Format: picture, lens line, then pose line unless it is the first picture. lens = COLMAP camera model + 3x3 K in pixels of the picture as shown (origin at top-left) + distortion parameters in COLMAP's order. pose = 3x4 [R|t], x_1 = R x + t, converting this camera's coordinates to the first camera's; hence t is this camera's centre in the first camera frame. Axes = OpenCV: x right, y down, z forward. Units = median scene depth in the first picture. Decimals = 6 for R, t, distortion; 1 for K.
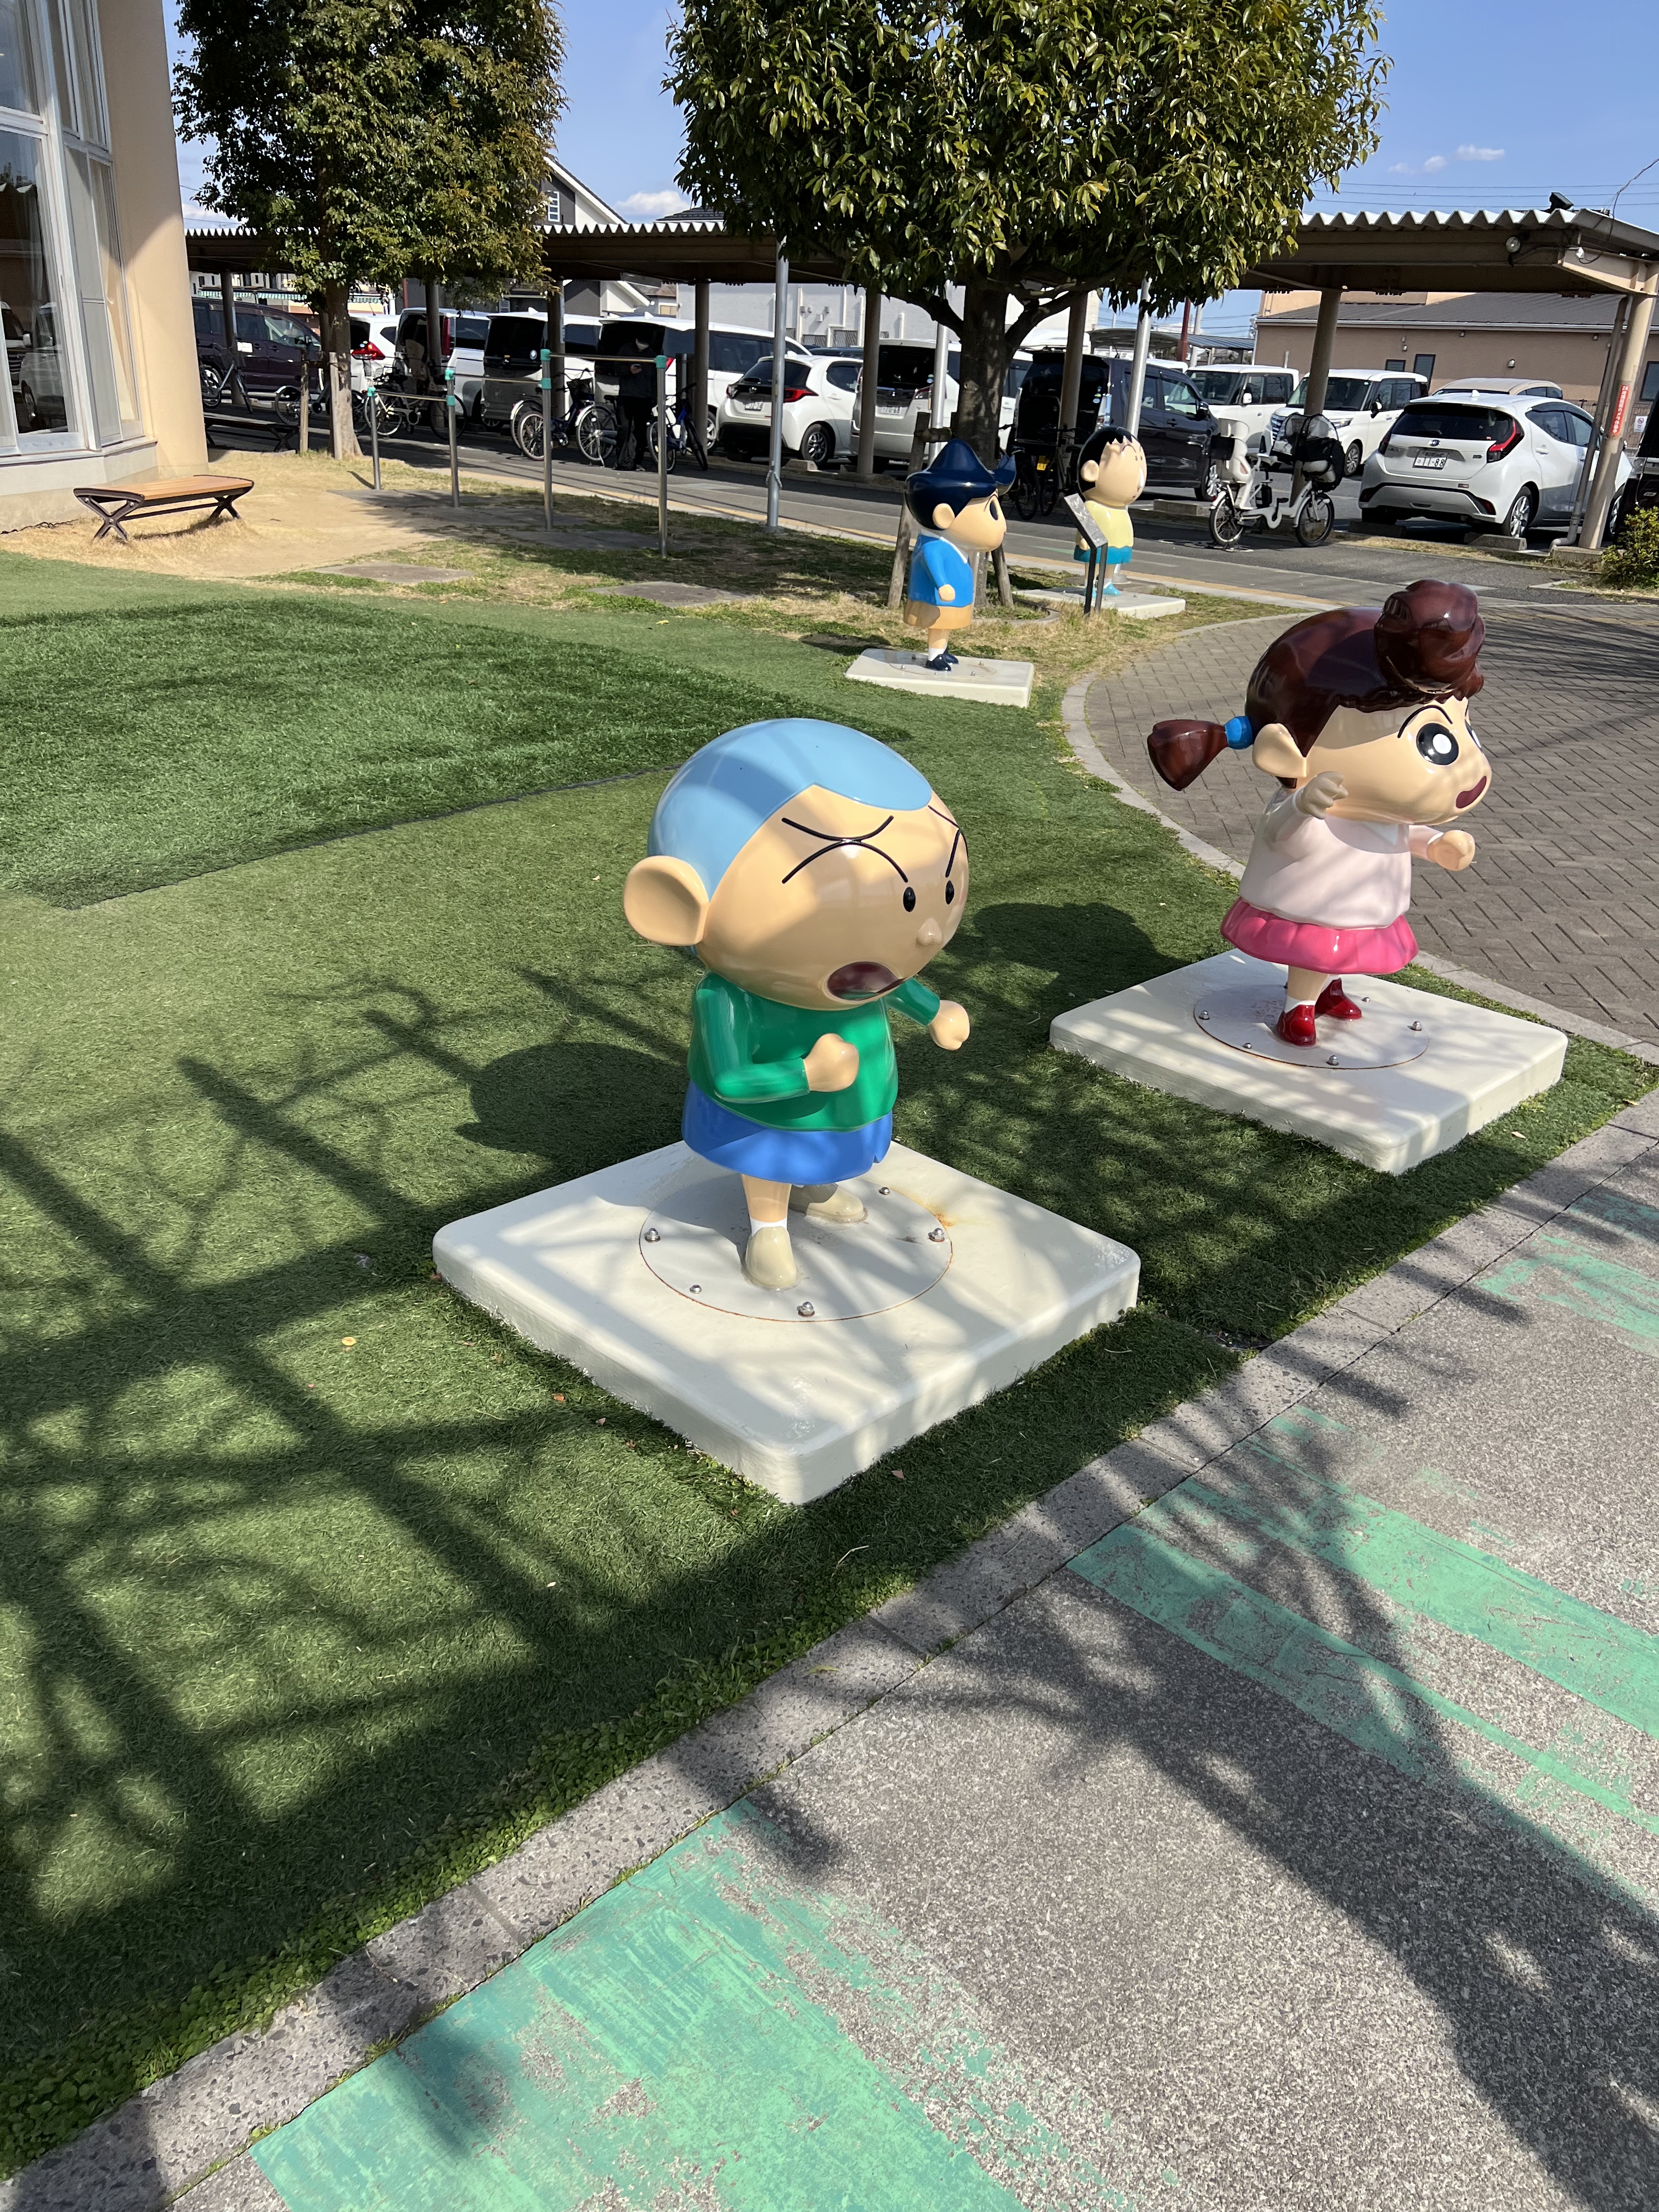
lens RADIAL K [[1632.9, 0, 814.6], [0, 1632.9, 1105.4], [0, 0, 1]] dist [0.038063, -0.045421]
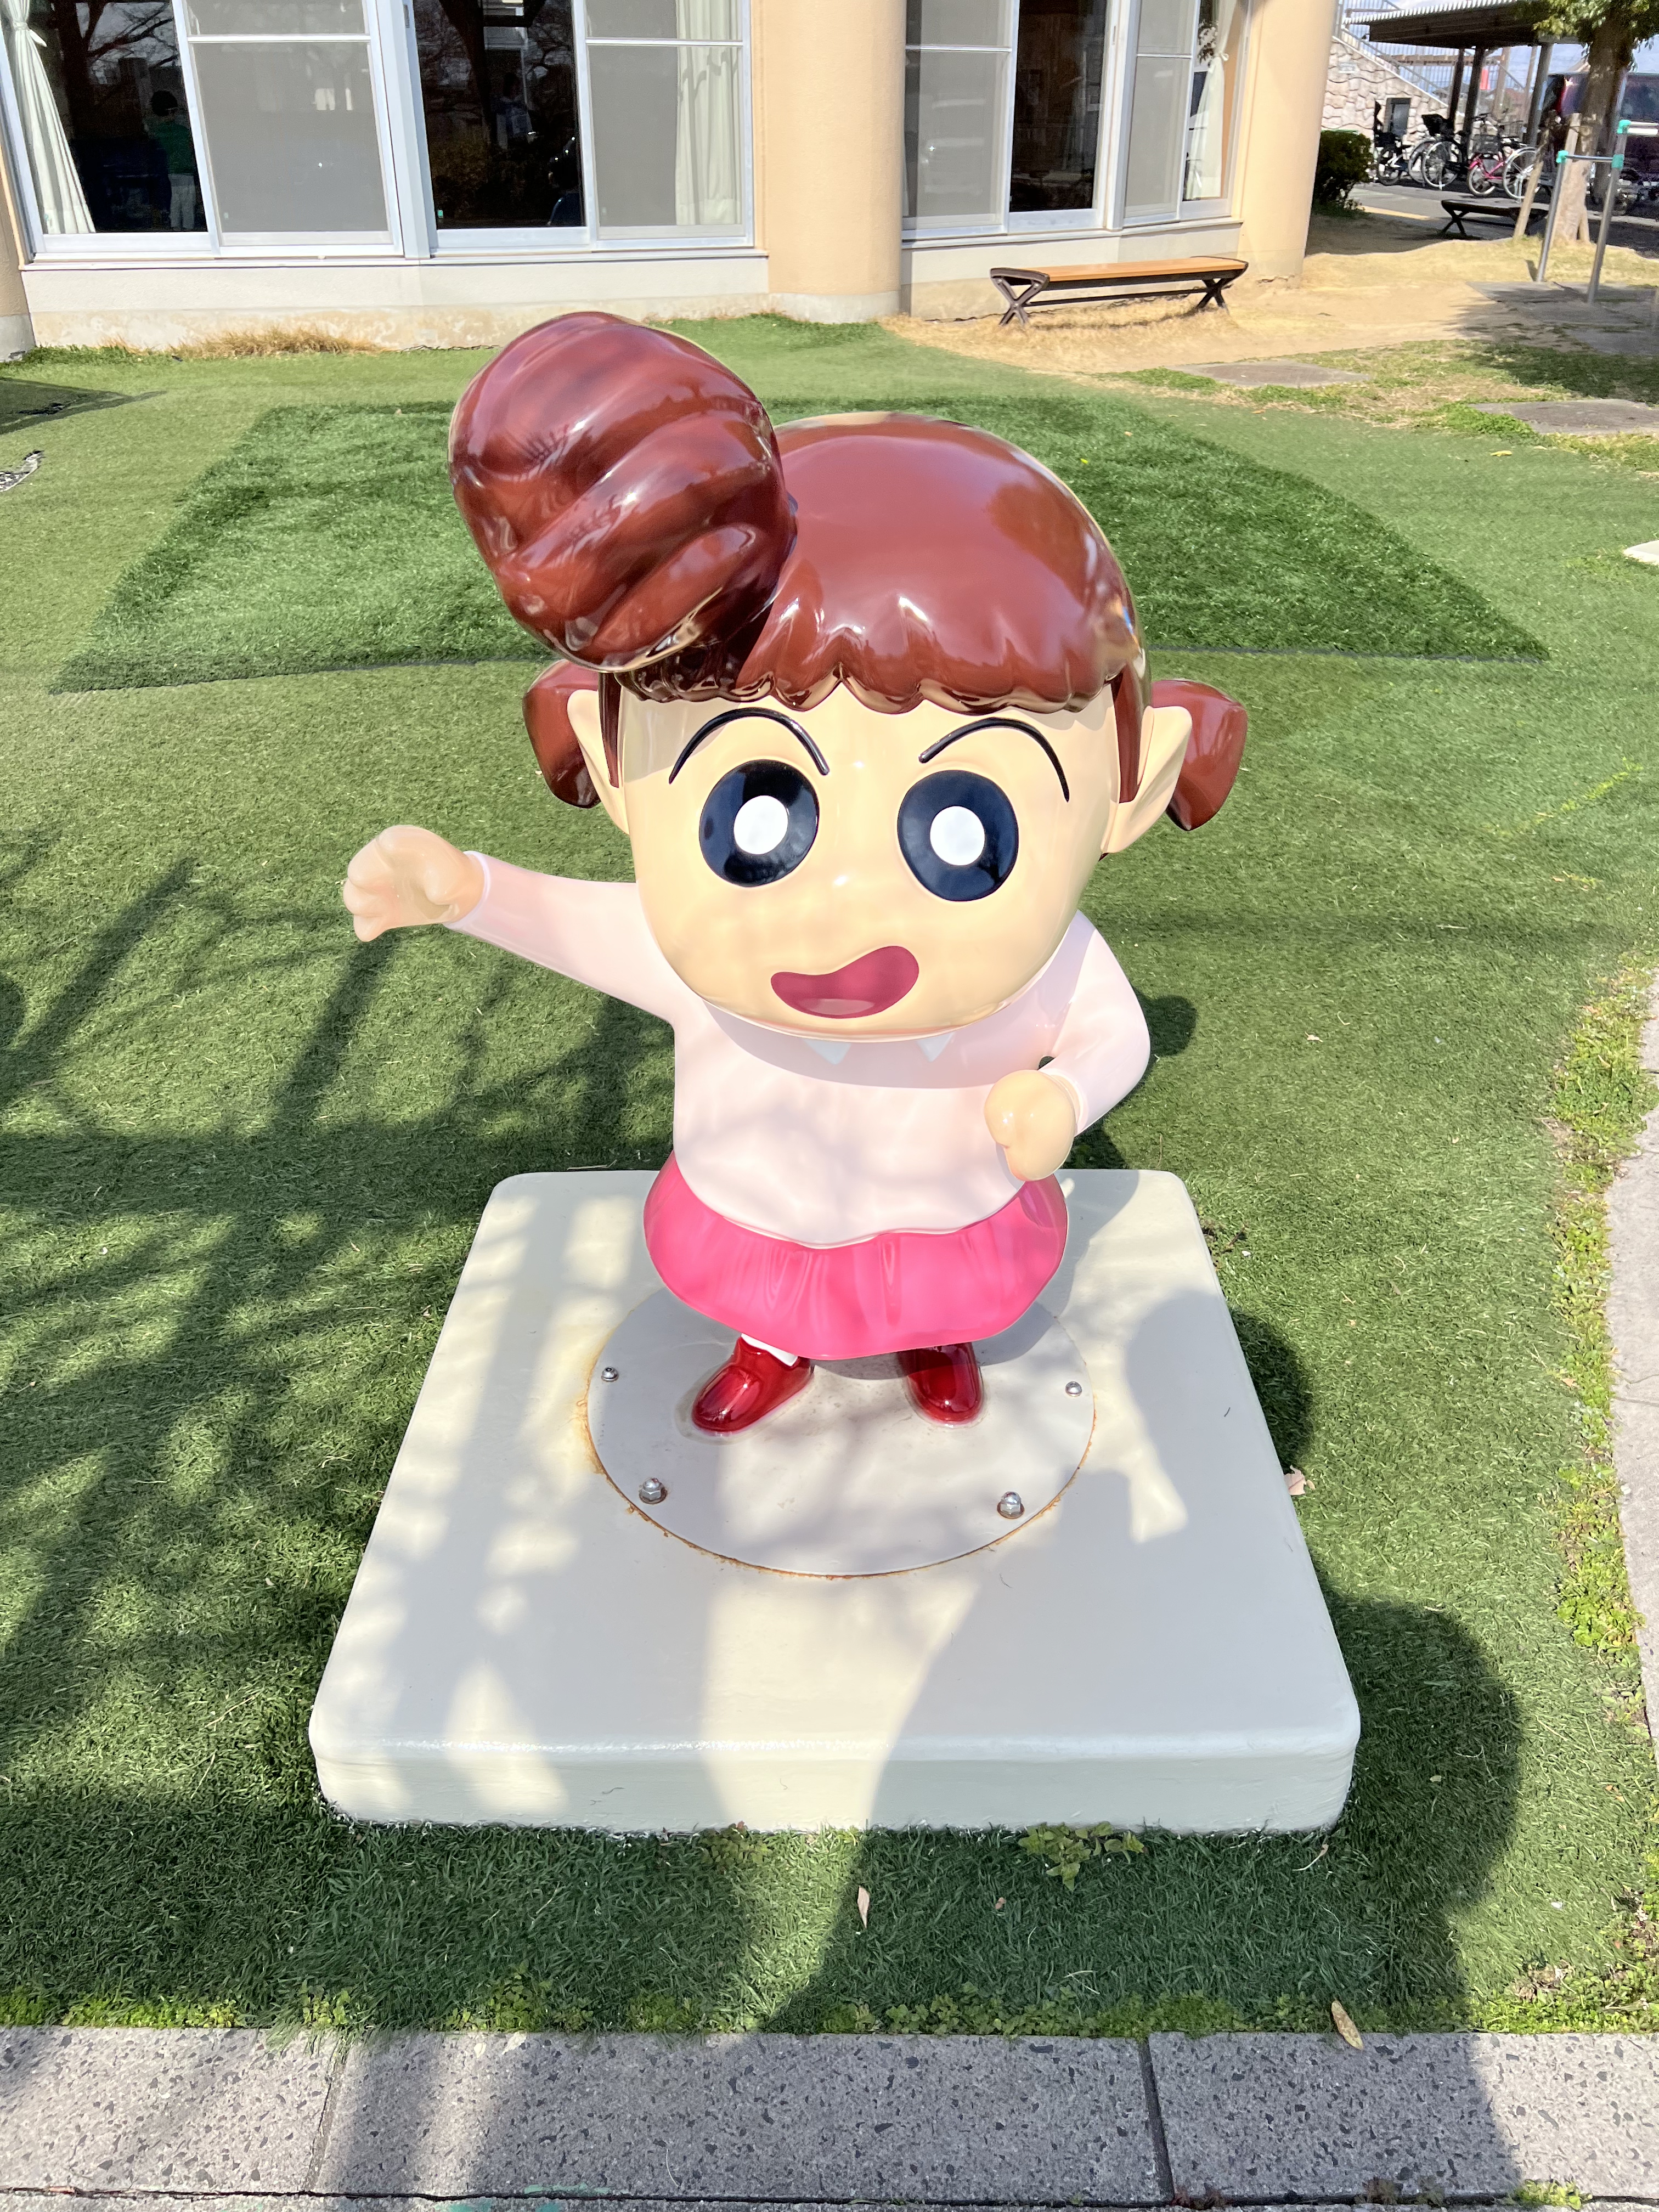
lens RADIAL K [[1632.9, 0, 824.2], [0, 1632.9, 1115.5], [0, 0, 1]] dist [0.038063, -0.045421]
pose [[0.704048, 0.322739, -0.632579, 0.687101], [-0.258629, 0.946119, 0.194856, -0.252846], [0.661382, 0.026415, 0.749584, 0.815765]]
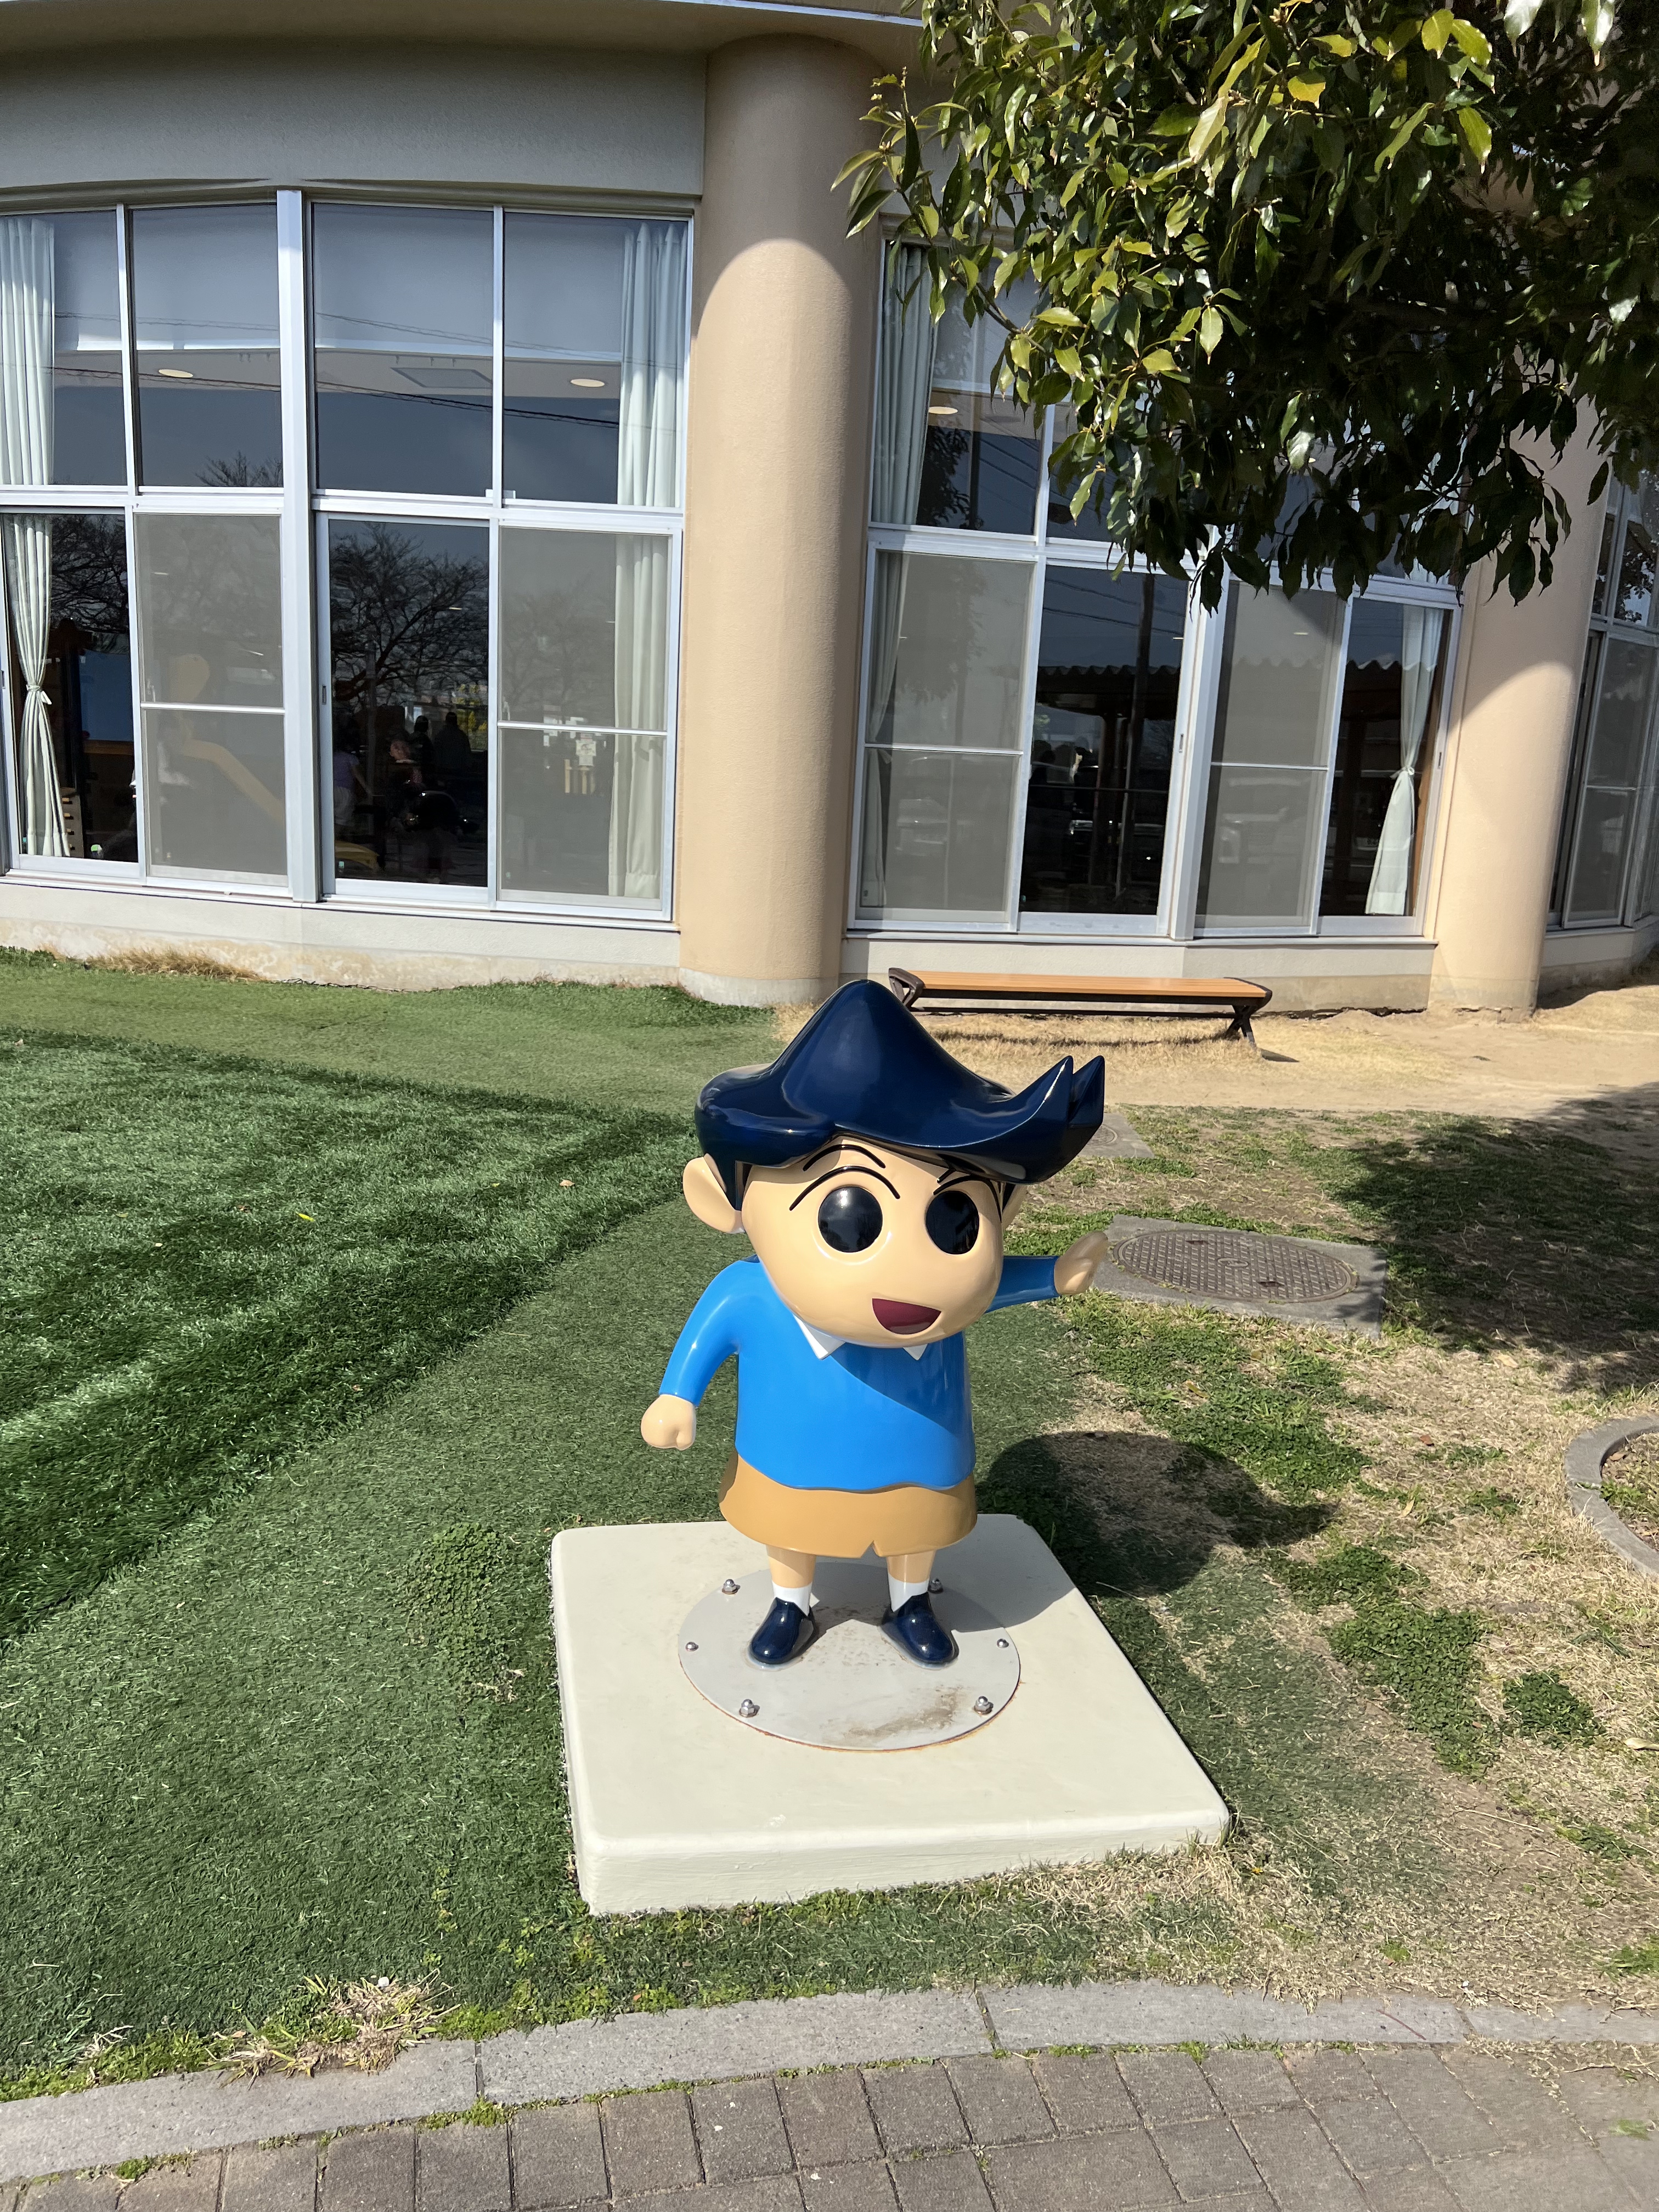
lens RADIAL K [[1632.9, 0, 833.4], [0, 1632.9, 1104.4], [0, 0, 1]] dist [0.038063, -0.045421]
pose [[0.337765, 0.140738, -0.930649, 0.883663], [-0.422871, 0.906040, -0.016458, -0.895002], [0.840889, 0.399103, 0.365543, 2.219695]]
